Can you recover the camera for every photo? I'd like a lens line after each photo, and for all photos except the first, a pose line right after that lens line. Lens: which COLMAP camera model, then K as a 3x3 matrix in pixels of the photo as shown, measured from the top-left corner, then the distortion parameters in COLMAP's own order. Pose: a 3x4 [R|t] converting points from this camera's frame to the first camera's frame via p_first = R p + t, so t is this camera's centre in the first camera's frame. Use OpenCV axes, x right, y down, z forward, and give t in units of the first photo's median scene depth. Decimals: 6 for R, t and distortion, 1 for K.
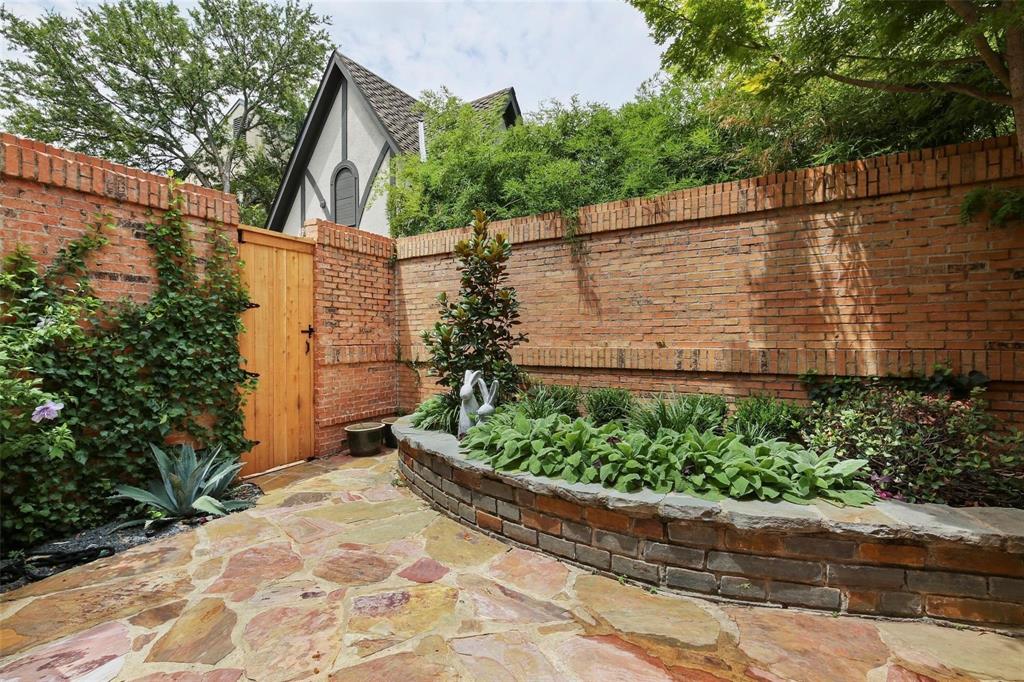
lens RADIAL K [[461.9, 0, 508.5], [0, 461.9, 343.5], [0, 0, 1]] dist [-0.001142, 0.000206]
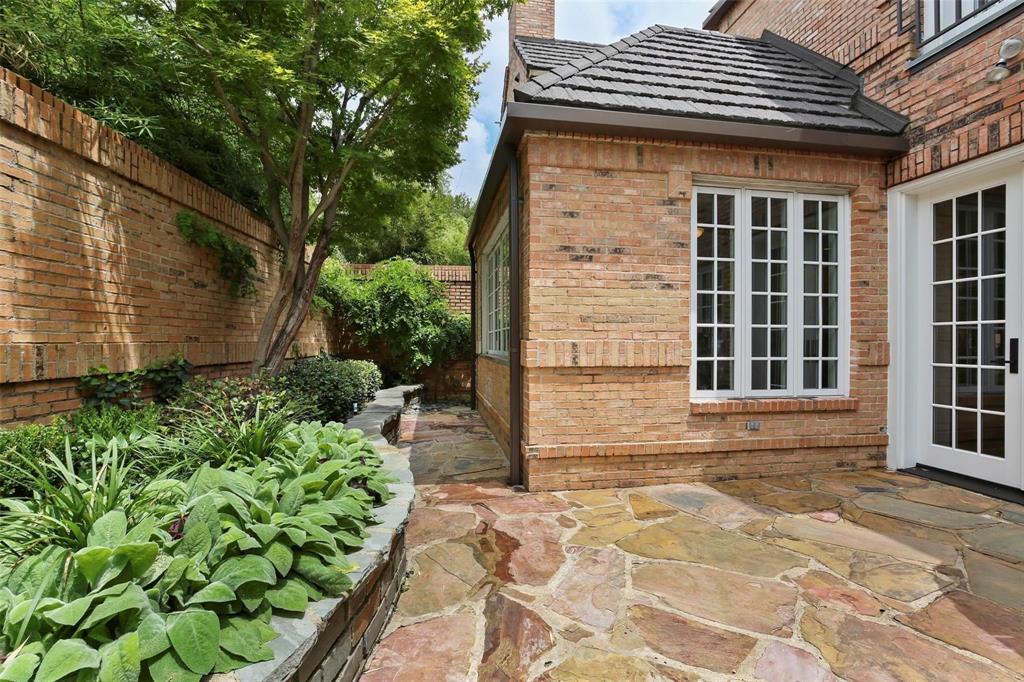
lens RADIAL K [[461.9, 0, 510.8], [0, 461.9, 341.2], [0, 0, 1]] dist [-0.001142, 0.000206]
pose [[-0.586832, 0.000756, 0.809709, -0.398946], [0.000979, 0.999999, -0.000224, 0.009391], [-0.809708, 0.000662, -0.586832, 0.865474]]
